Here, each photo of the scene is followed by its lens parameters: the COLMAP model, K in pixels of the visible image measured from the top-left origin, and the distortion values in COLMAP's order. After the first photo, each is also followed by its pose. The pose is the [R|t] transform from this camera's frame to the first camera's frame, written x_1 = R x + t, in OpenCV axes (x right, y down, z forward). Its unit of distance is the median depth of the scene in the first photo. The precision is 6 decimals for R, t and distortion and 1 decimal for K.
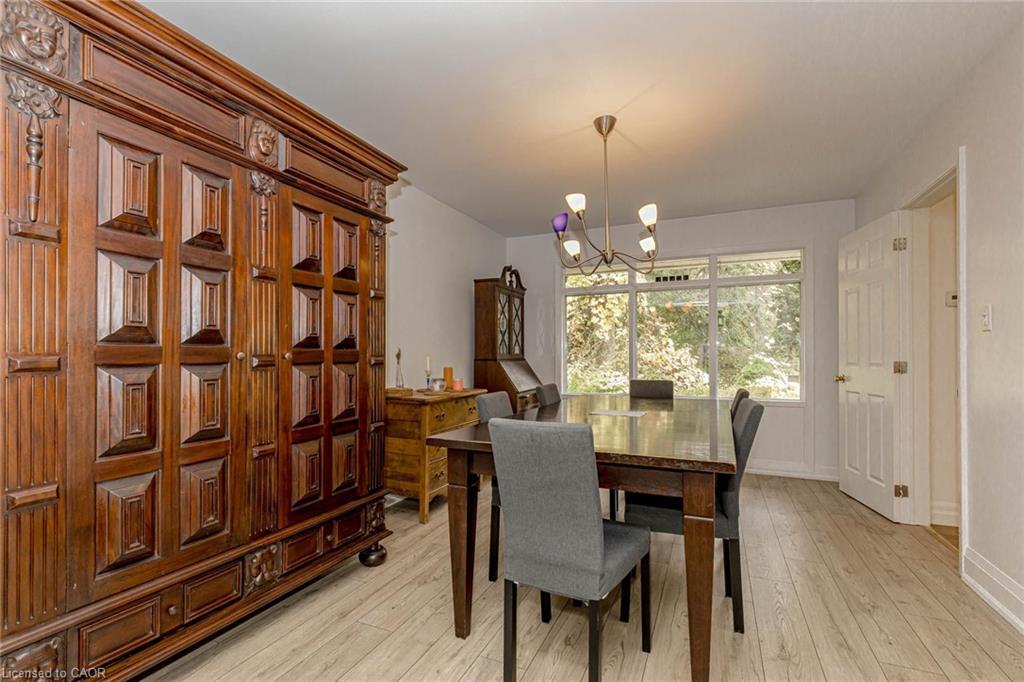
lens RADIAL K [[467.9, 0, 512.0], [0, 467.9, 341.0], [0, 0, 1]] dist [-0.001622, -0.000343]
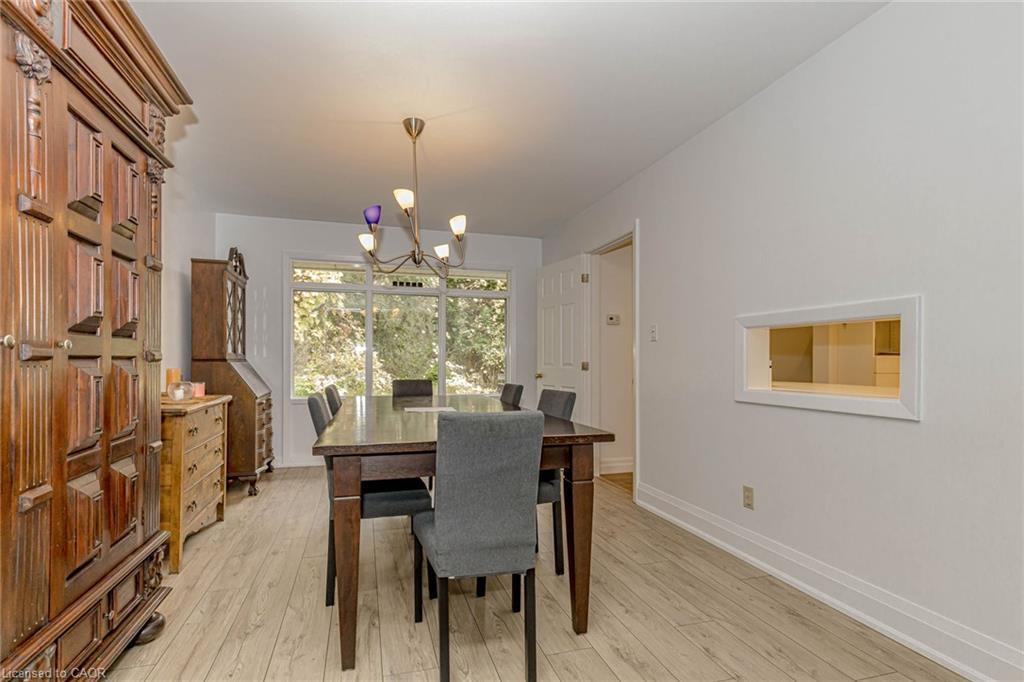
lens RADIAL K [[466.4, 0, 506.9], [0, 466.4, 347.3], [0, 0, 1]] dist [-0.001017, -0.000100]
pose [[0.771970, 0.023496, 0.635225, -0.300534], [-0.025888, 0.999650, -0.005514, 0.017327], [-0.635132, -0.012188, 0.772308, 0.093343]]
